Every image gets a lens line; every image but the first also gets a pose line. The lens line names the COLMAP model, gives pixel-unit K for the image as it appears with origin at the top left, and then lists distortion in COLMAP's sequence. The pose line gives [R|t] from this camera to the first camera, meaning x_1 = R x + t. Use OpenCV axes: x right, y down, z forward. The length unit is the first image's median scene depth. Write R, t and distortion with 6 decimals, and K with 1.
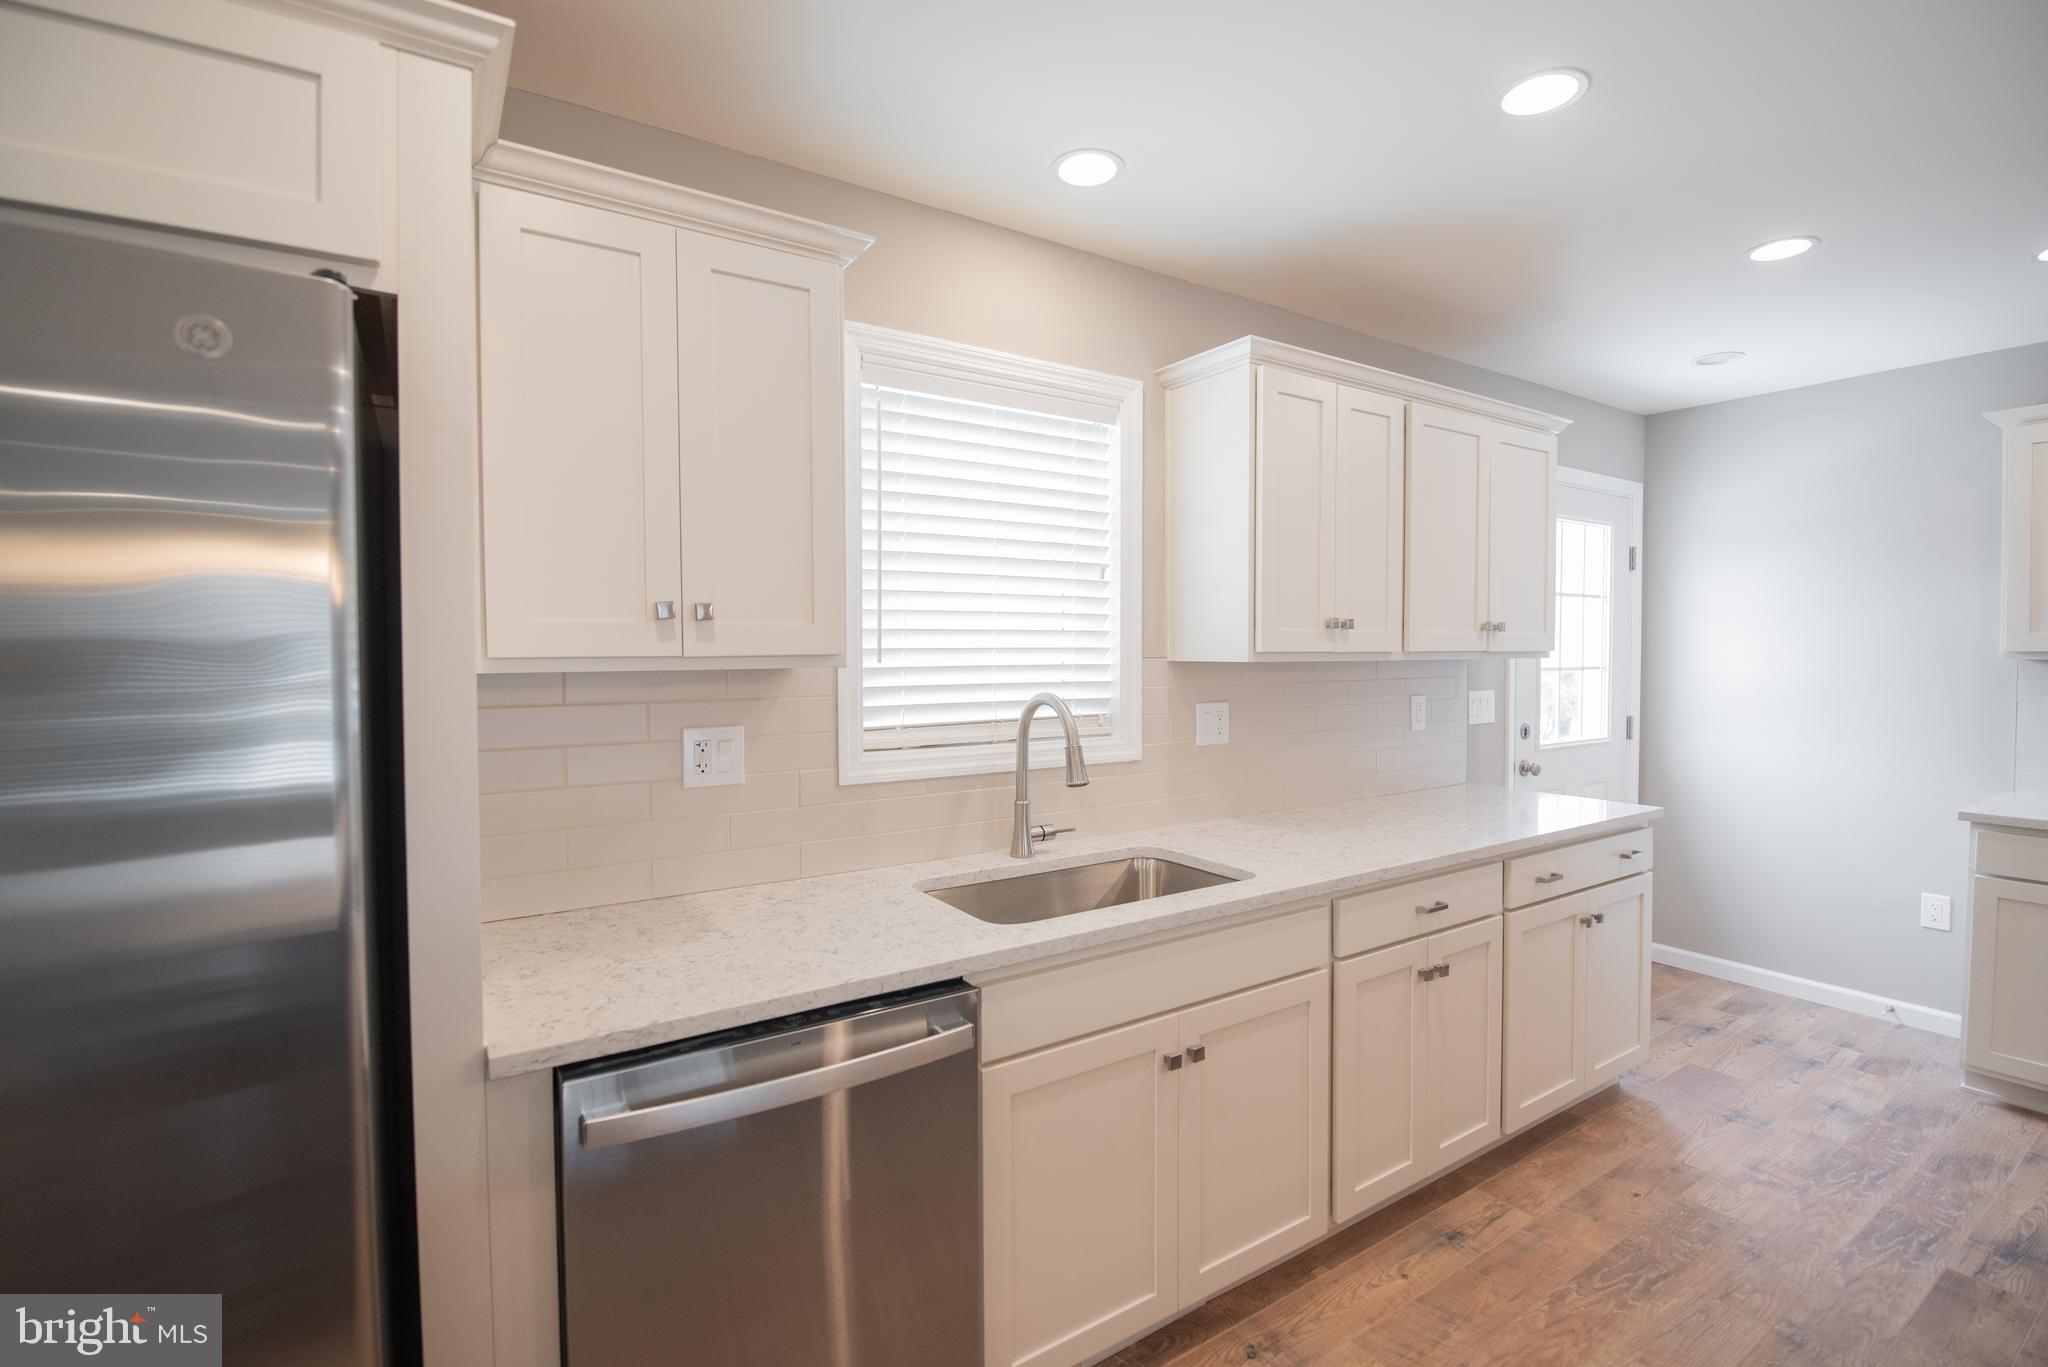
lens RADIAL K [[912.6, 0, 1012.2], [0, 912.6, 680.7], [0, 0, 1]] dist [-0.001318, -0.010040]
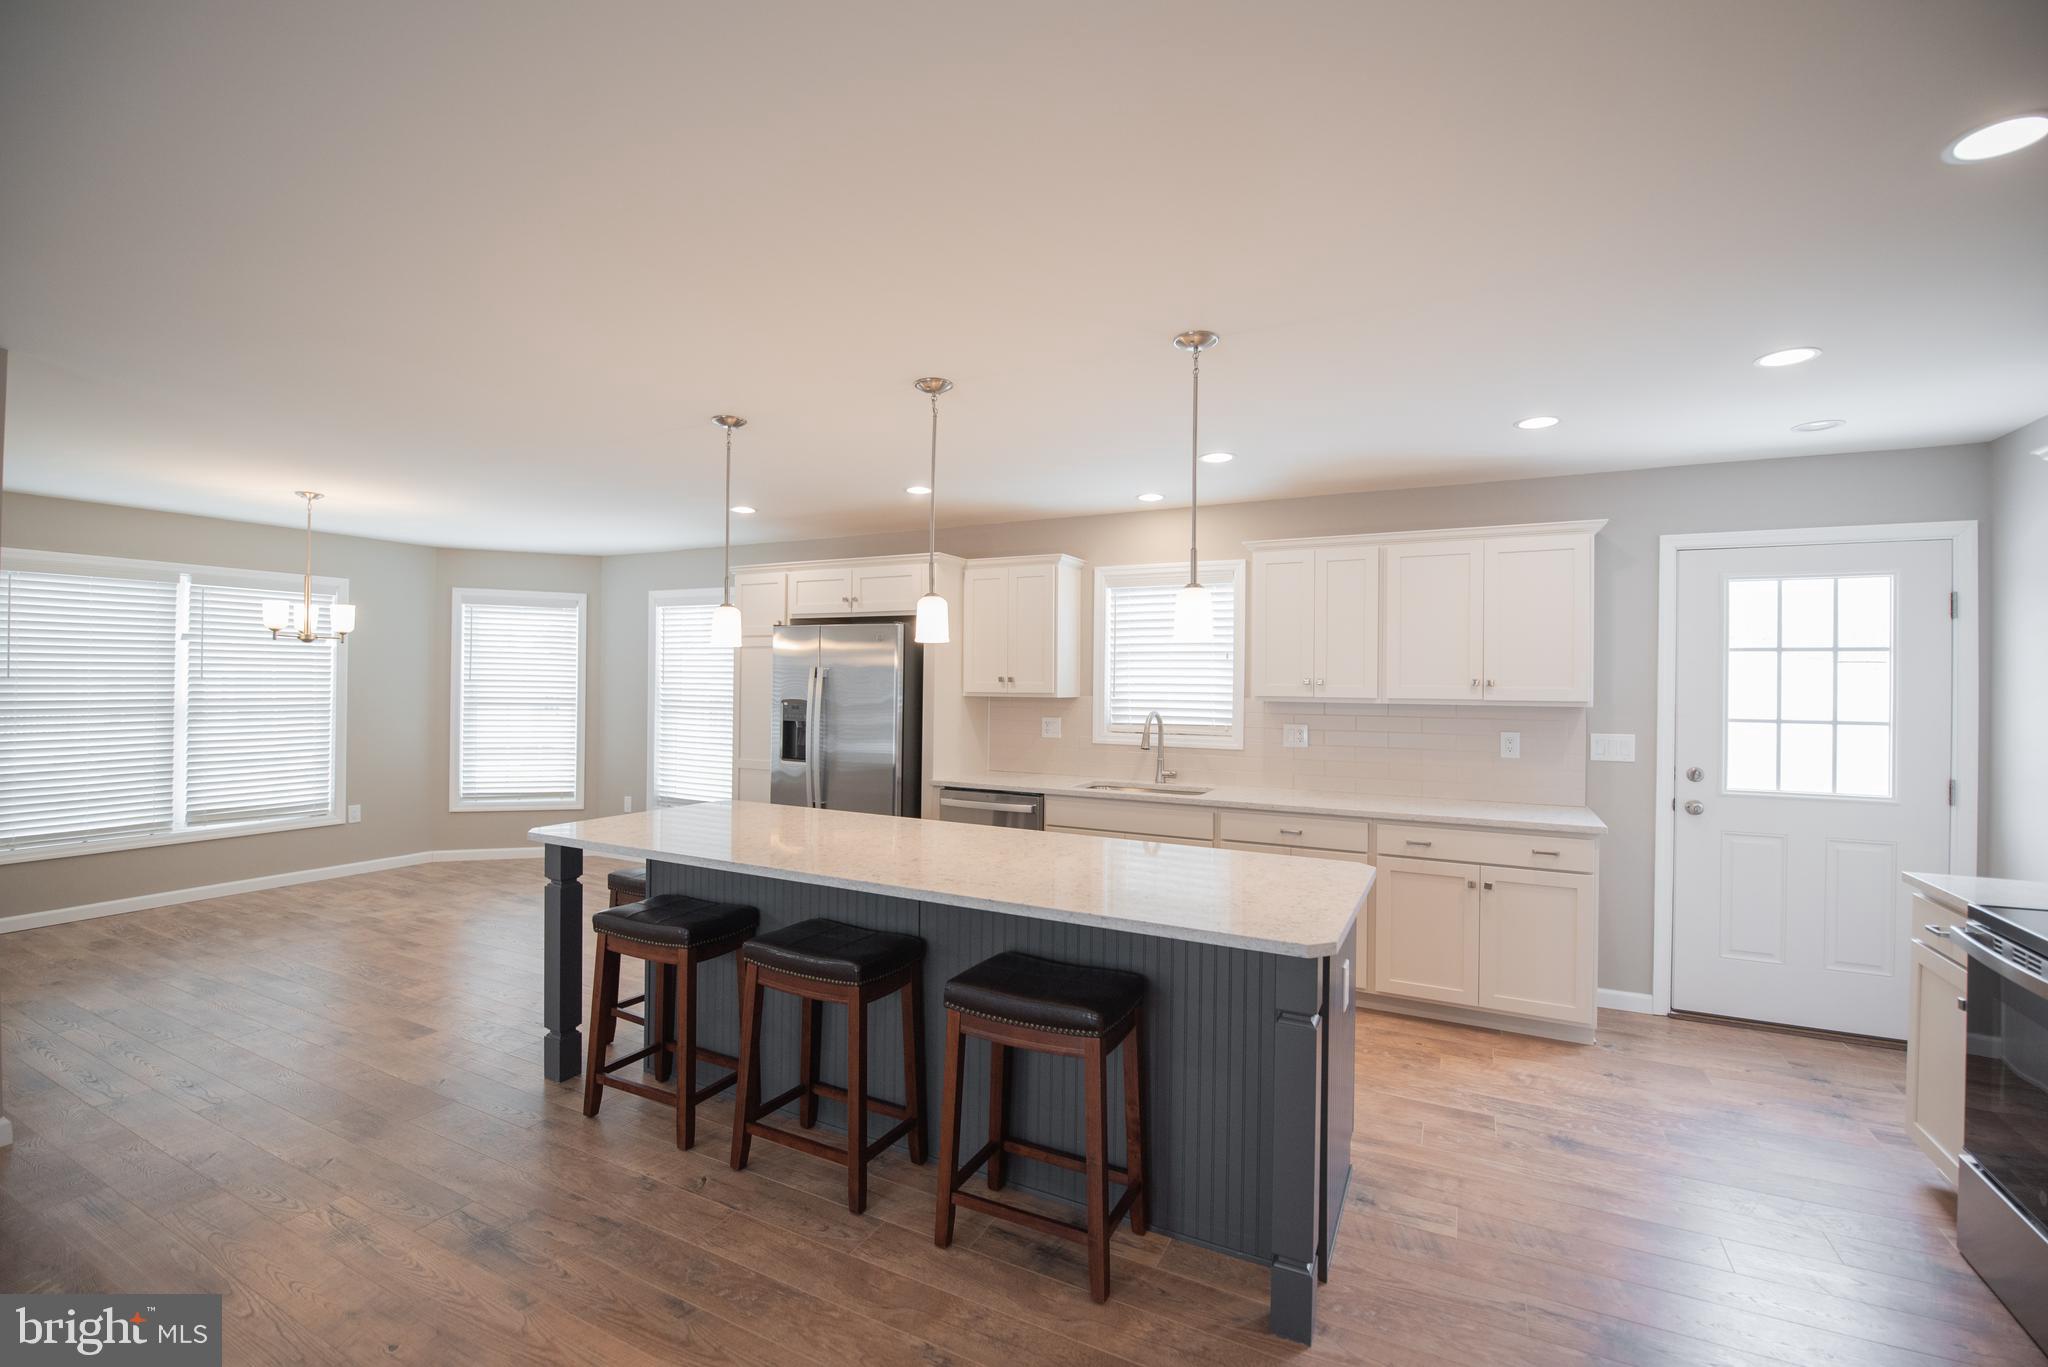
lens RADIAL K [[879.1, 0, 1018.1], [0, 879.1, 679.1], [0, 0, 1]] dist [-0.003920, -0.009119]
pose [[0.495072, 0.004372, -0.868841, 1.567899], [-0.039775, 0.999053, -0.017637, -0.013154], [0.867941, 0.043289, 0.494777, -0.368023]]
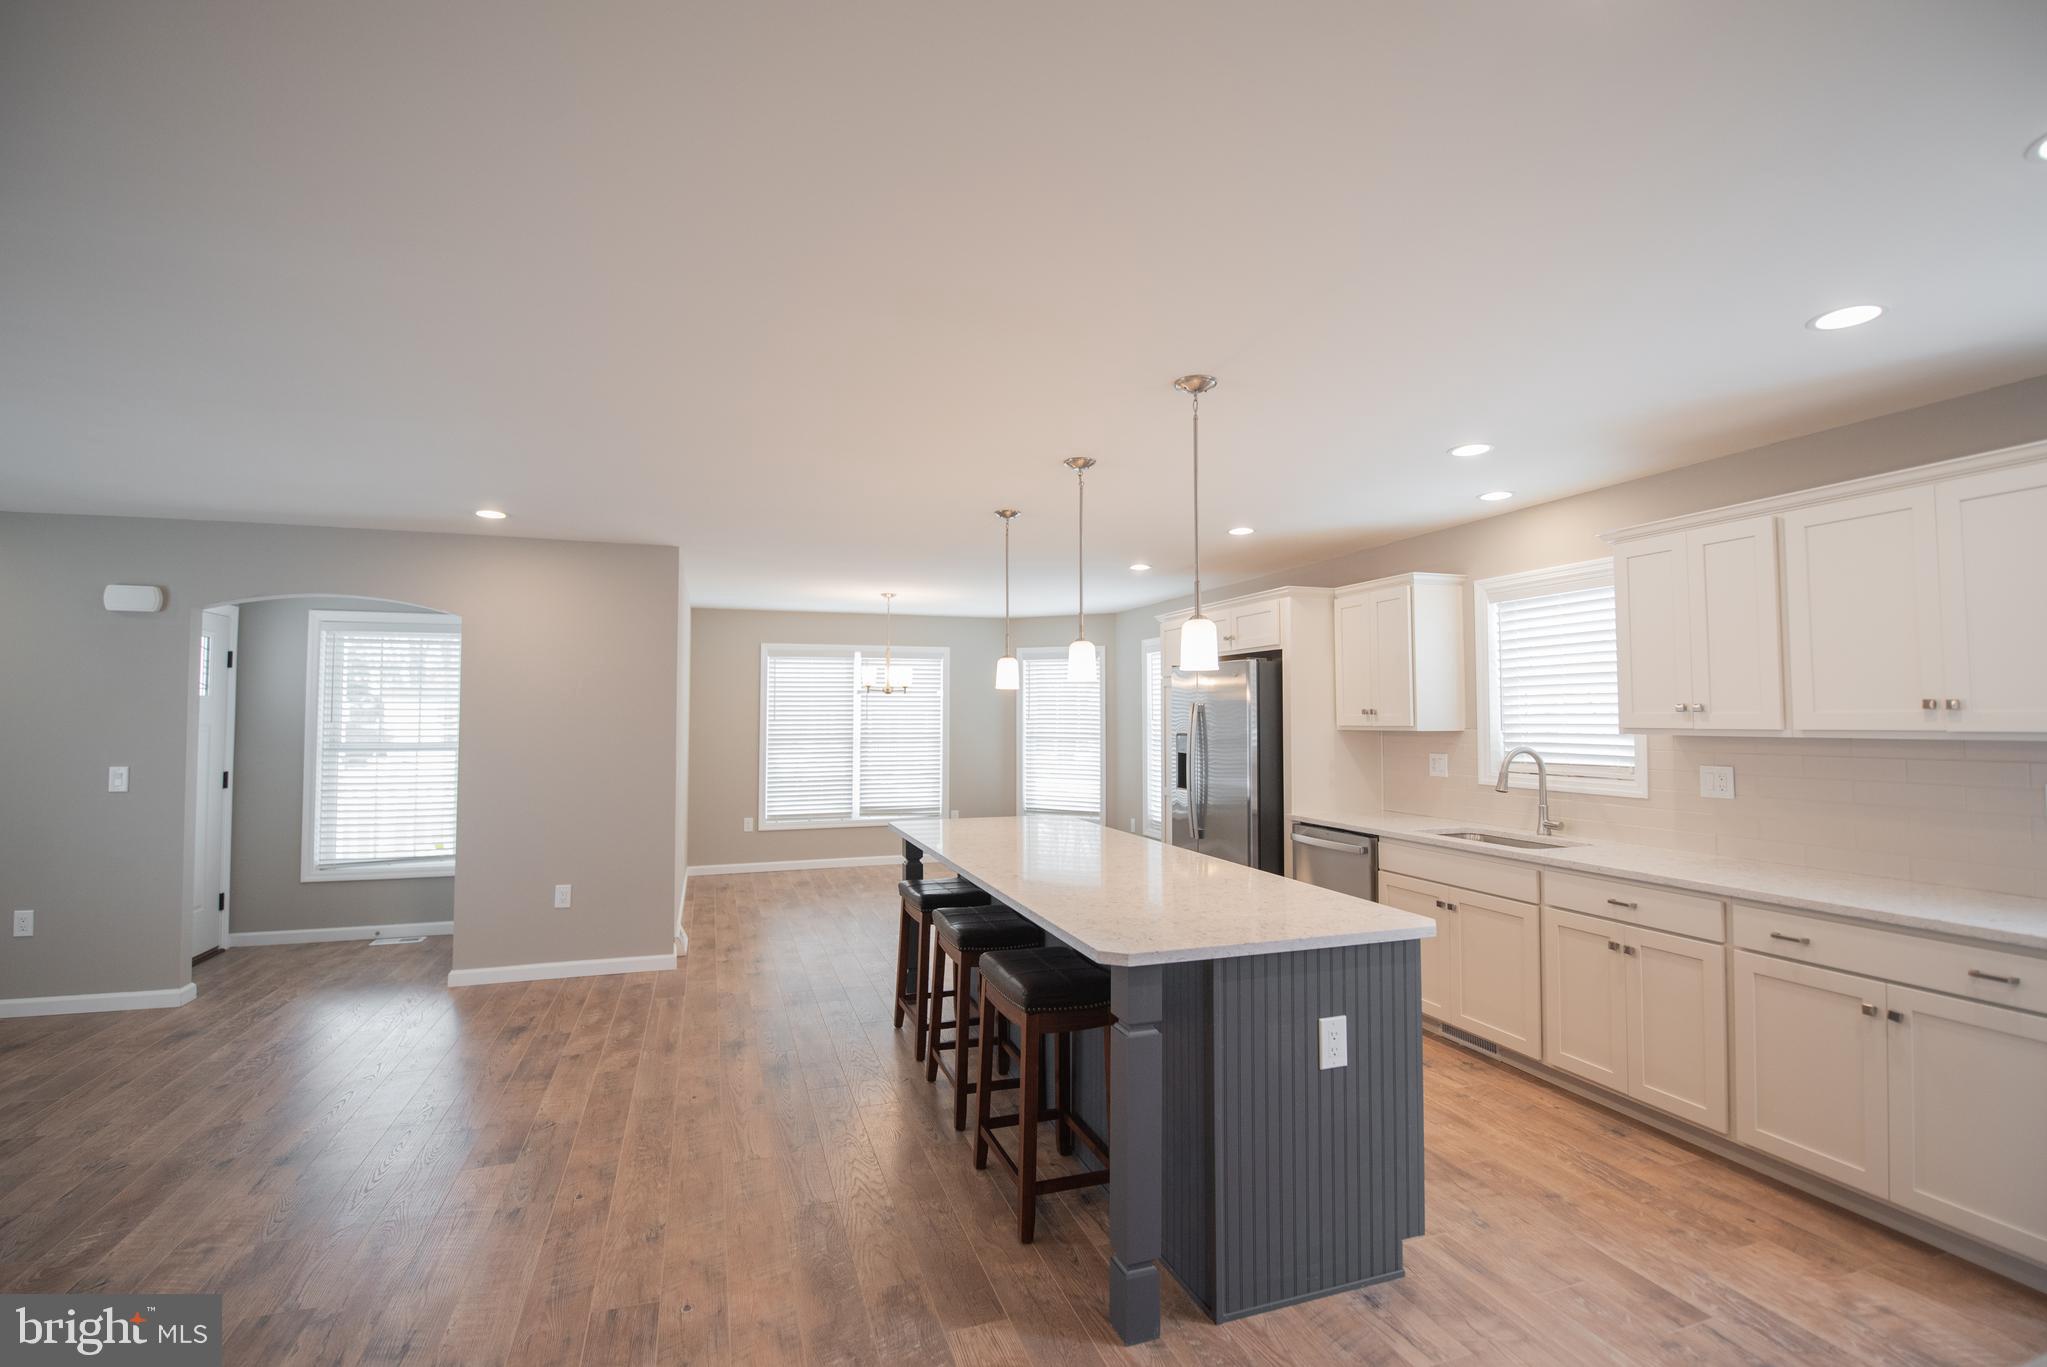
lens RADIAL K [[906.4, 0, 1010.7], [0, 906.4, 675.0], [0, 0, 1]] dist [-0.002114, -0.009851]
pose [[-0.252824, -0.042832, -0.966564, 1.886262], [-0.030009, 0.998886, -0.036415, -0.031790], [0.967047, 0.019799, -0.253828, 0.363589]]
